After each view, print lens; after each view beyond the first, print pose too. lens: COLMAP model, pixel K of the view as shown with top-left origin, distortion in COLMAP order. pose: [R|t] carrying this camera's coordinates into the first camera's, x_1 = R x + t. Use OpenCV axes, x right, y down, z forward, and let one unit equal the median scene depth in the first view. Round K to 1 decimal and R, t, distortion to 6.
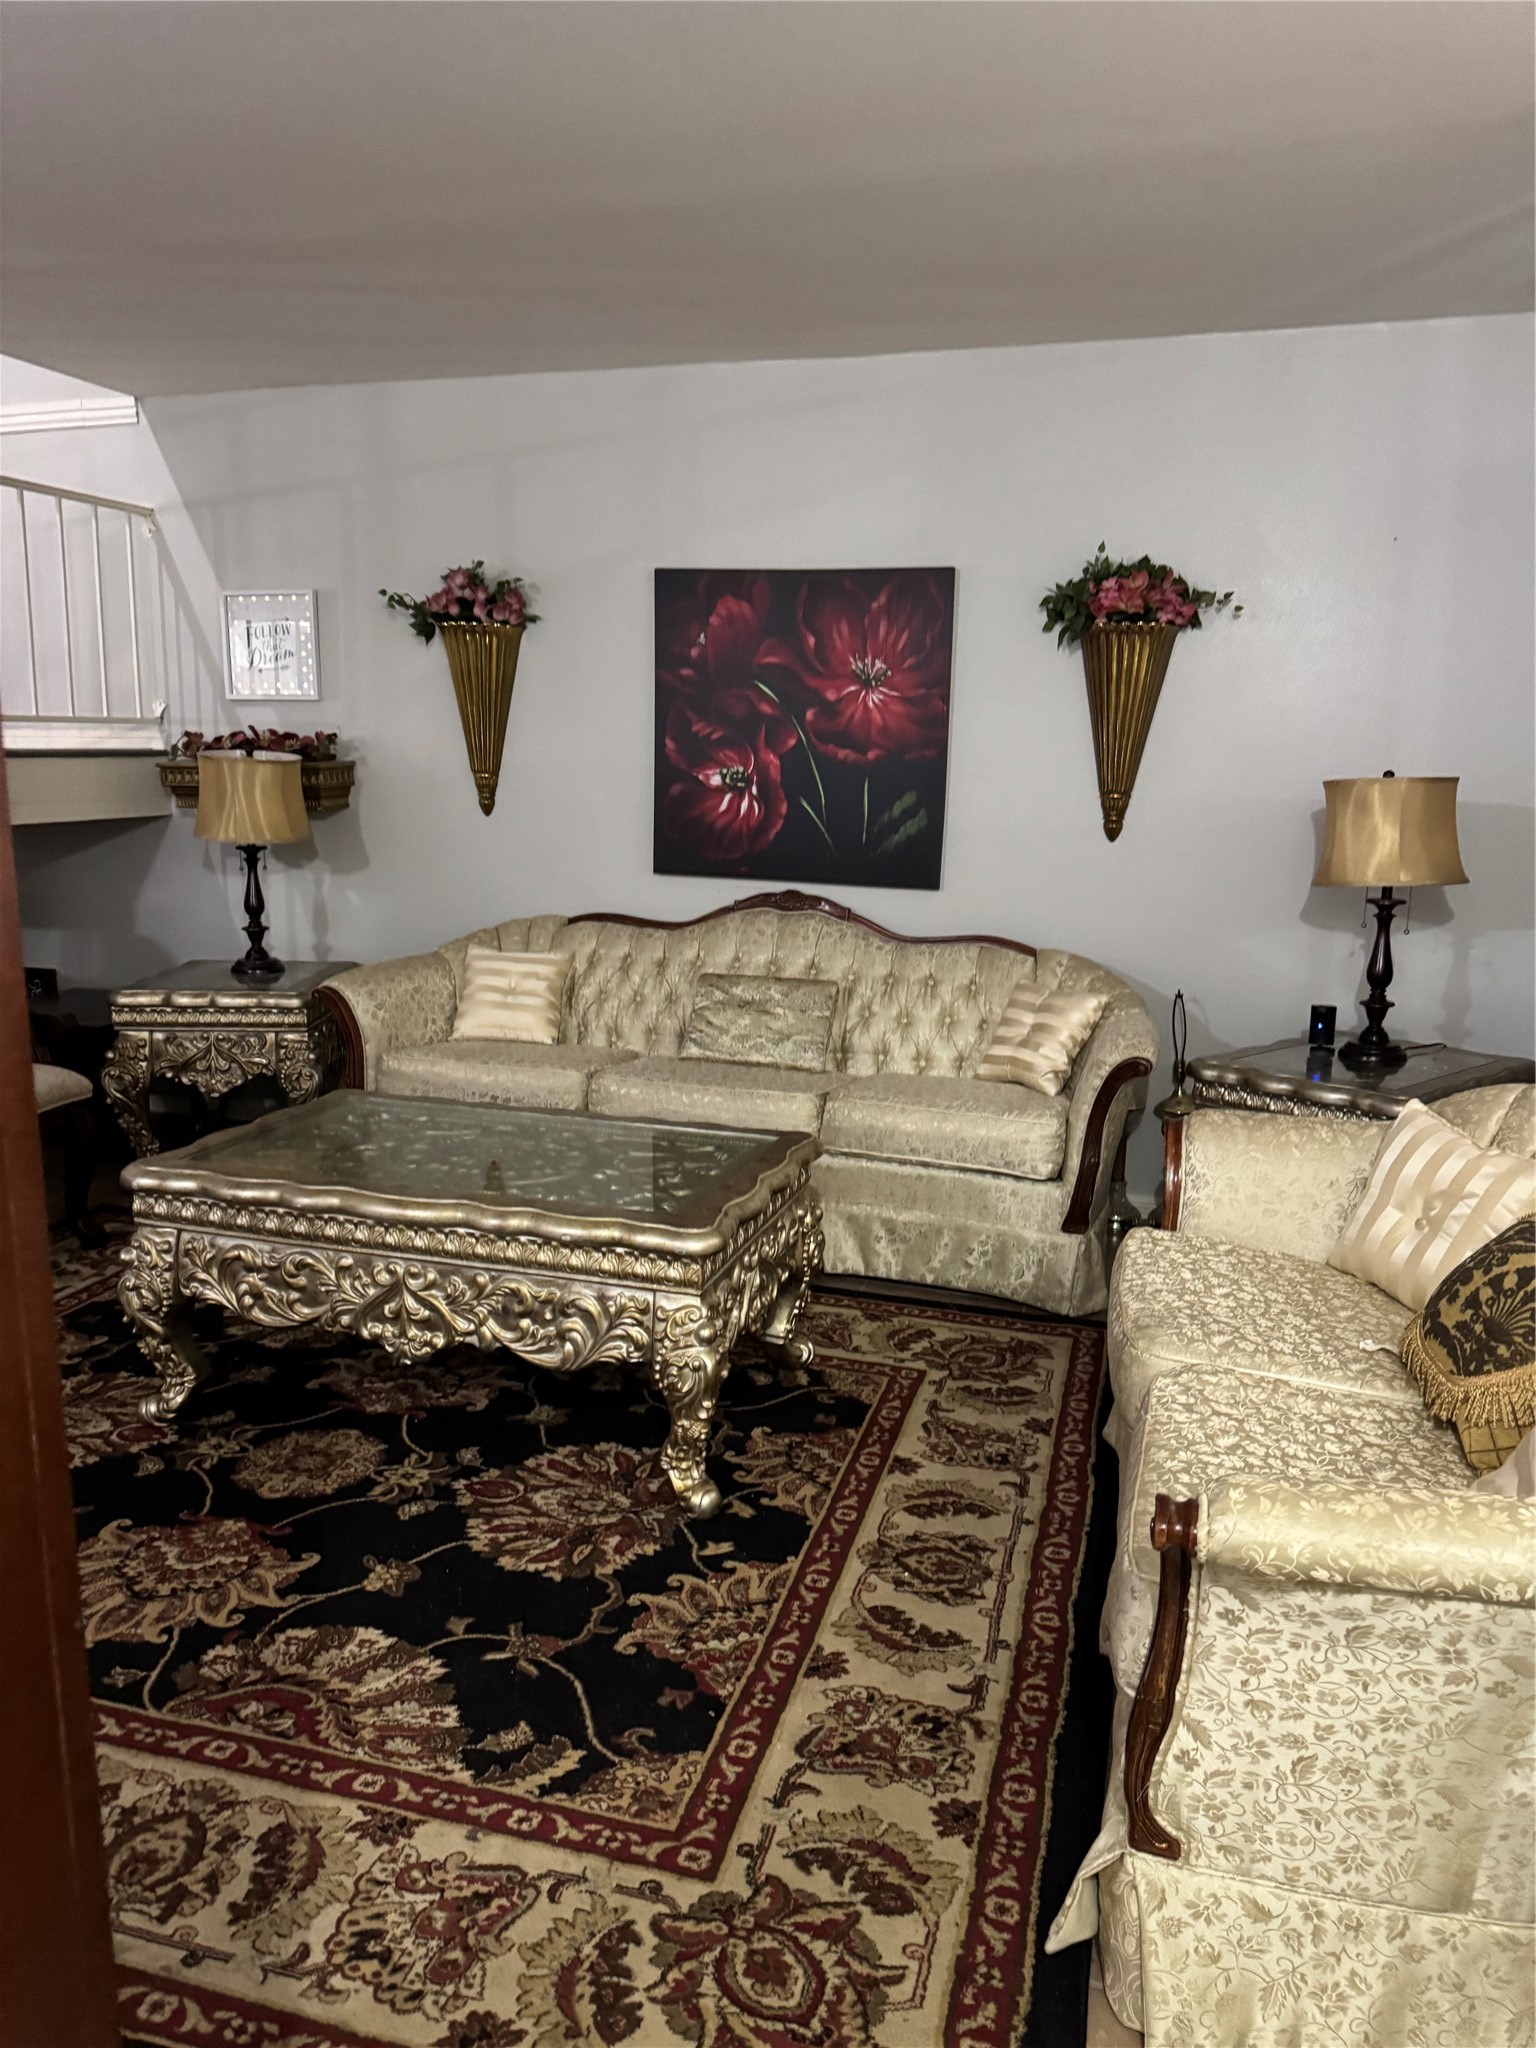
lens RADIAL K [[1439.2, 0, 773.5], [0, 1439.2, 1074.0], [0, 0, 1]] dist [0.078410, -0.079044]
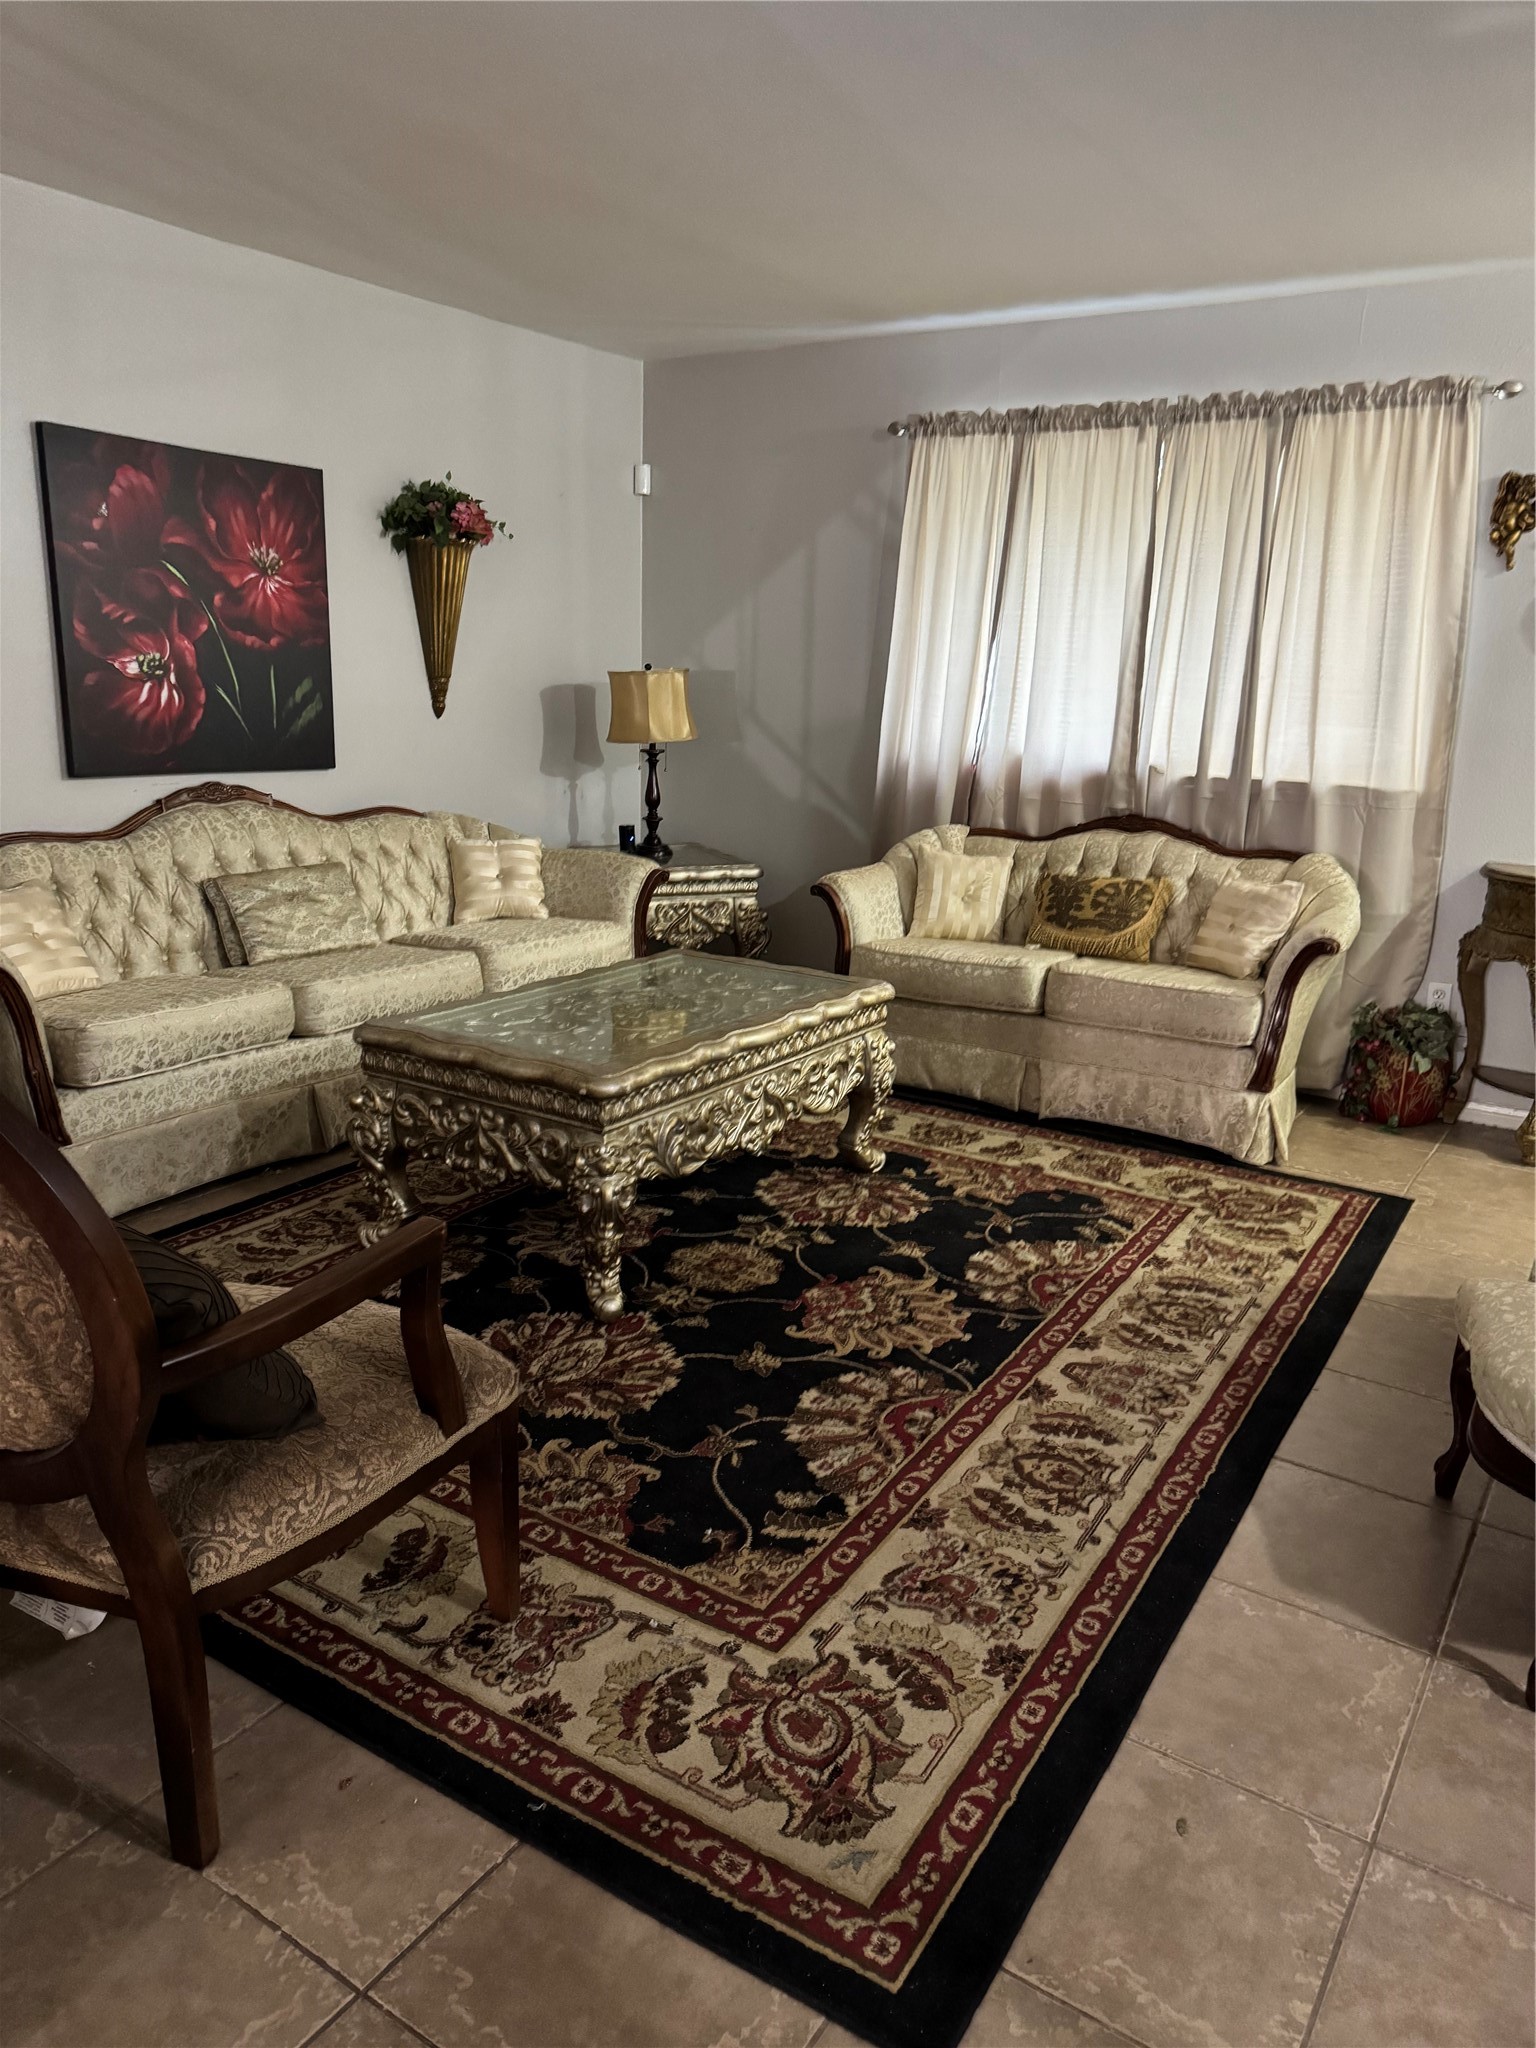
lens RADIAL K [[1439.2, 0, 777.0], [0, 1439.2, 1029.6], [0, 0, 1]] dist [0.078410, -0.079044]
pose [[0.280298, -0.245436, 0.928006, -0.902704], [0.197970, 0.960757, 0.194303, -0.089740], [-0.939277, 0.129254, 0.317887, 0.384034]]
